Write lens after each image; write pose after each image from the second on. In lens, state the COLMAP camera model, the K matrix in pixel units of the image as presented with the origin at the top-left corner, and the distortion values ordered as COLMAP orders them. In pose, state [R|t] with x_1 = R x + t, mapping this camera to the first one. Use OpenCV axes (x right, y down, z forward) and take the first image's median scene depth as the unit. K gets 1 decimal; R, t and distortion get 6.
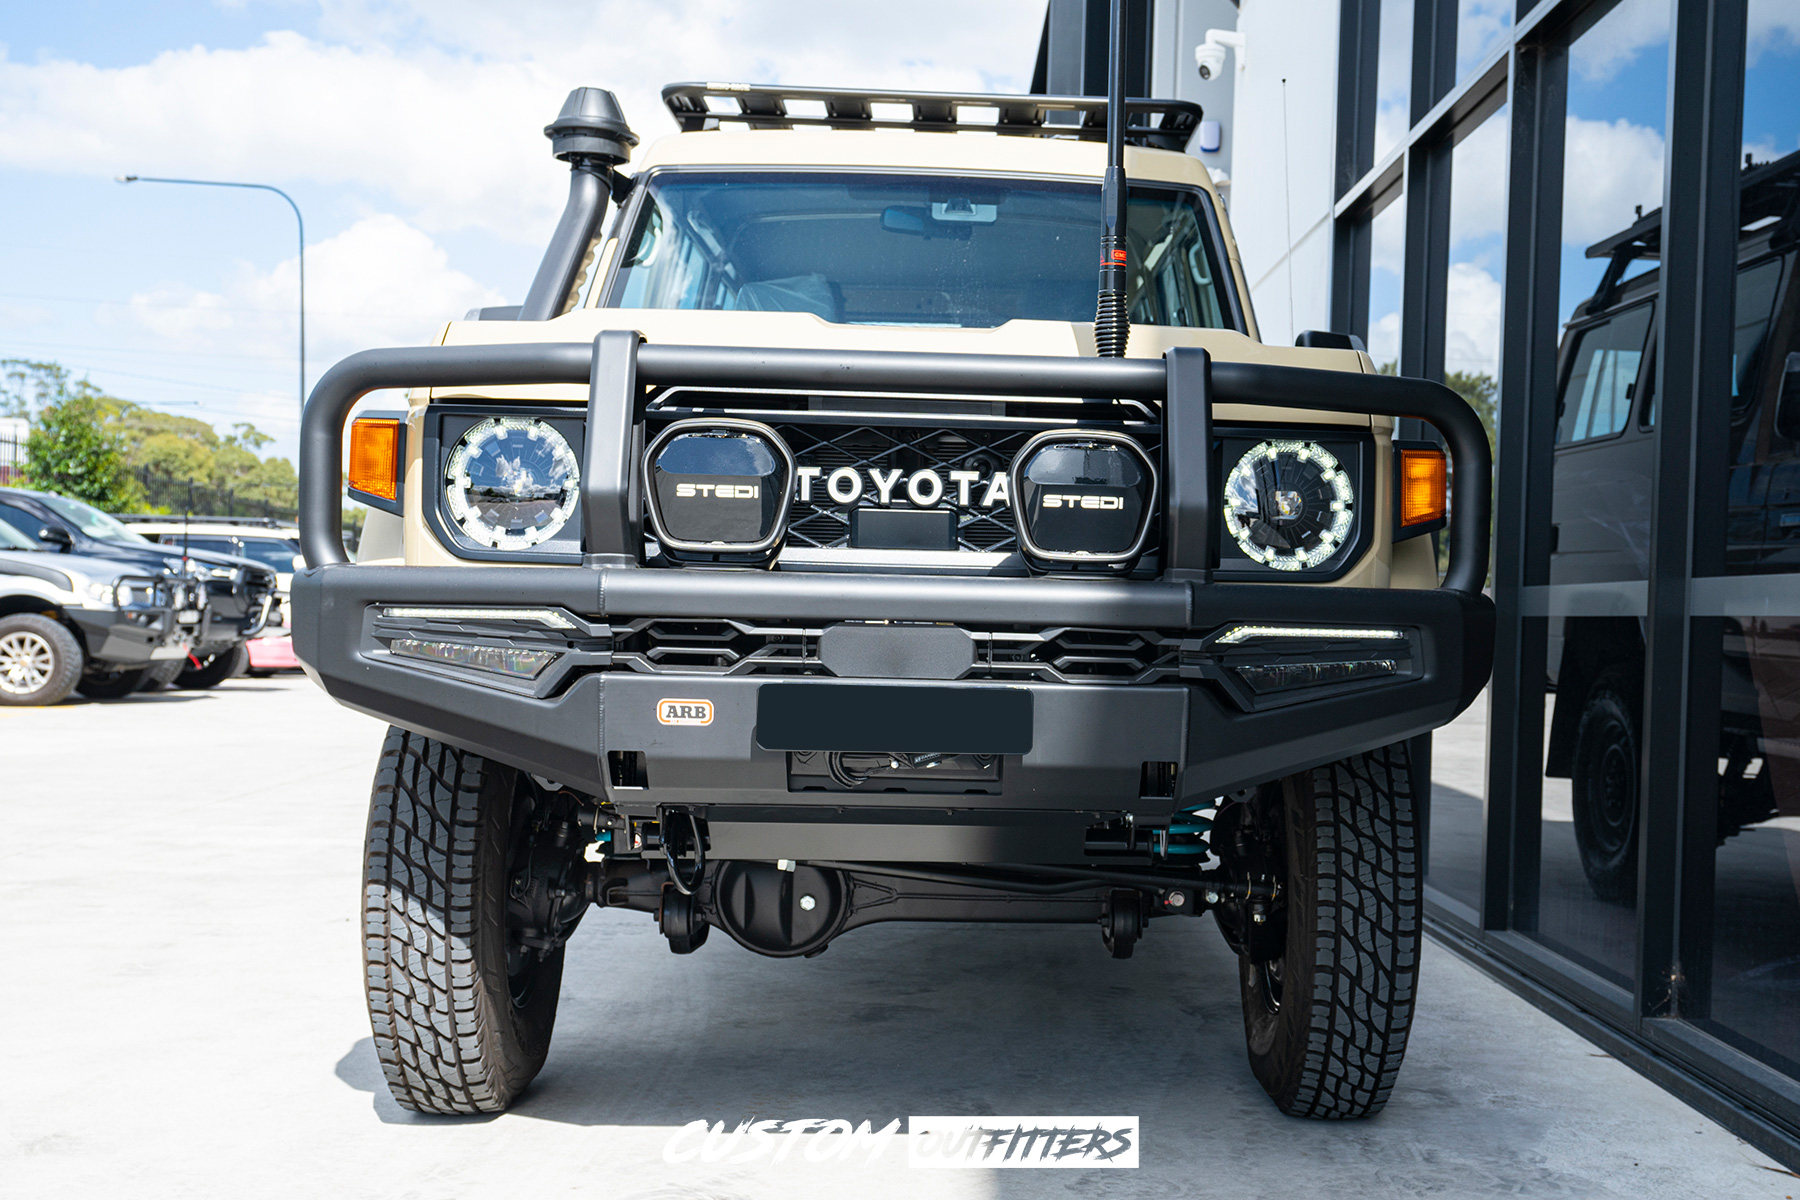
lens RADIAL K [[1870.9, 0, 903.2], [0, 1870.9, 698.8], [0, 0, 1]] dist [0.006591, 0.010585]
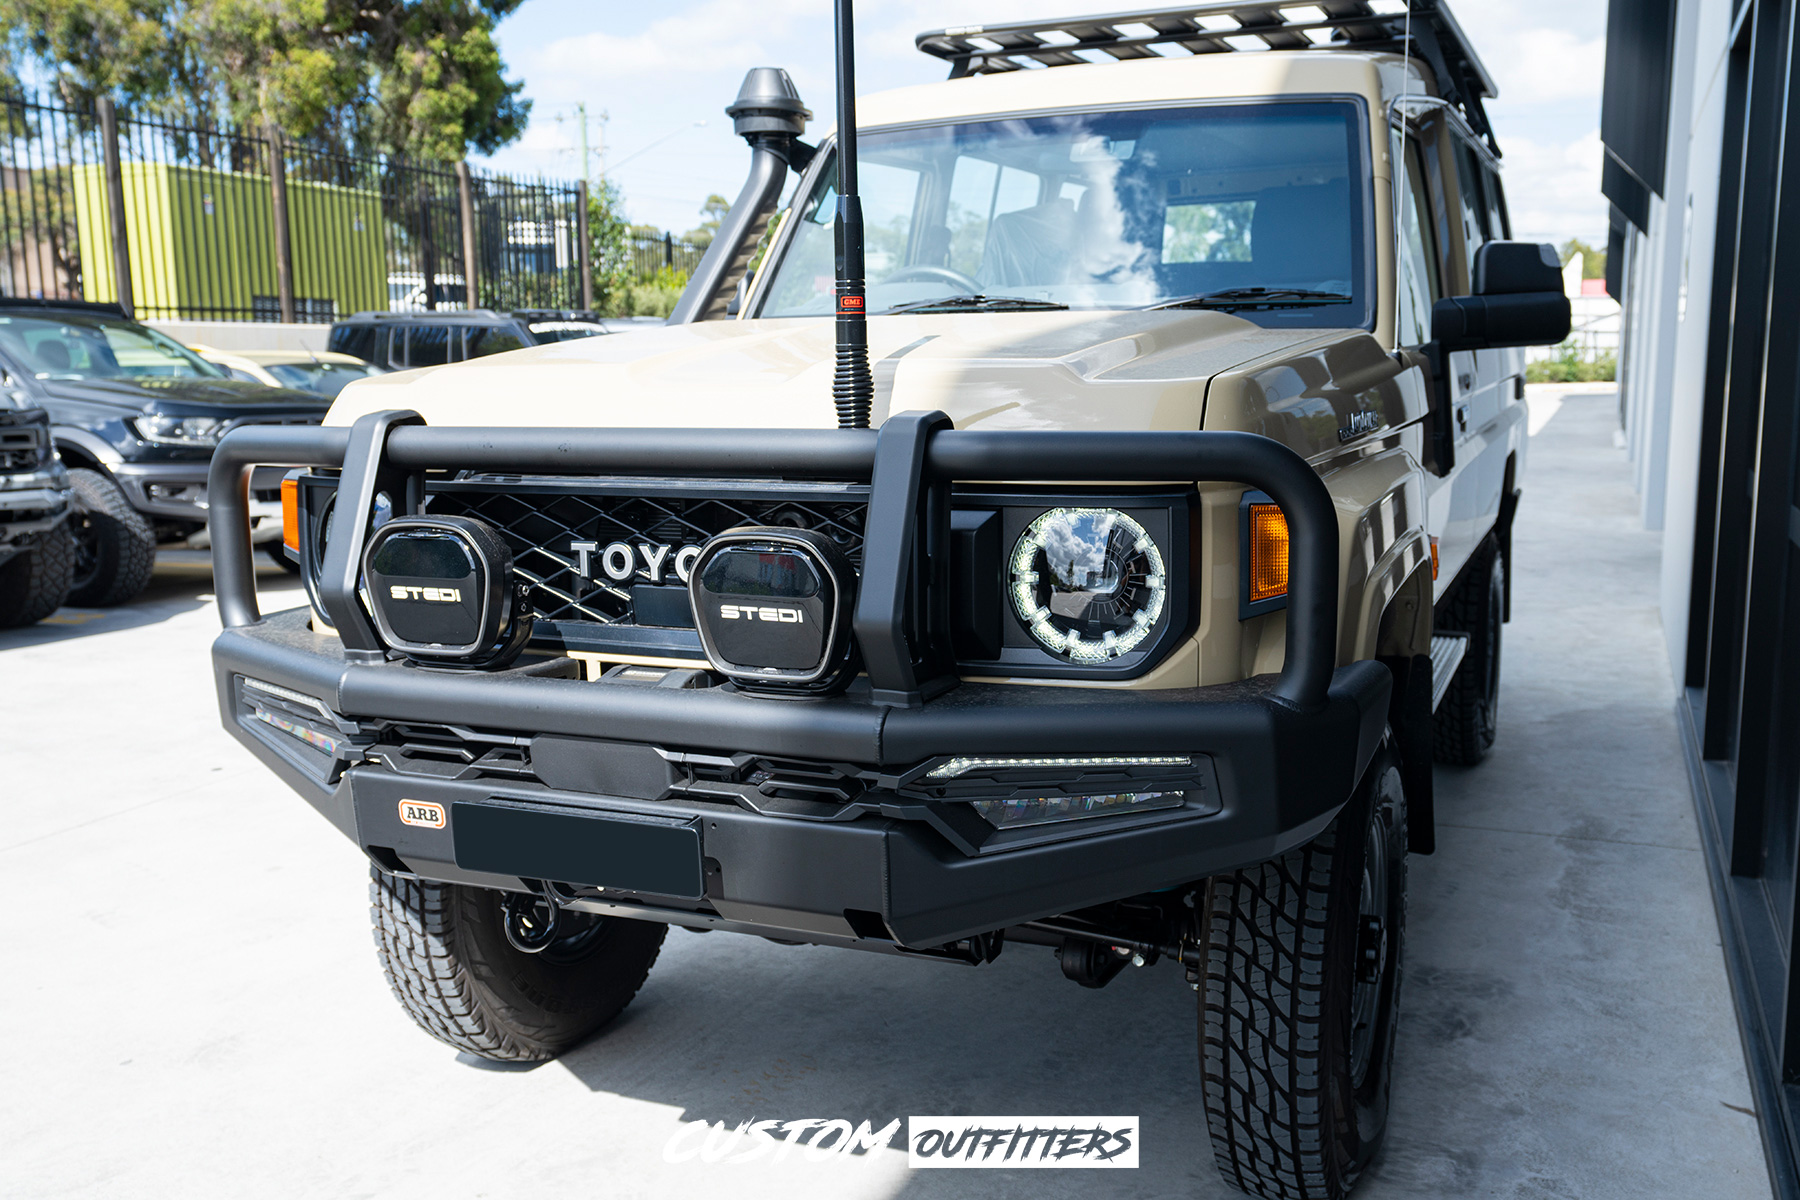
lens RADIAL K [[1400.4, 0, 1023.6], [0, 1400.4, 594.4], [0, 0, 1]] dist [0.007506, 0.003135]
pose [[0.925445, 0.025357, -0.378033, 0.391897], [0.020365, 0.992987, 0.116461, -0.162164], [0.378335, -0.115477, 0.918438, 0.395851]]
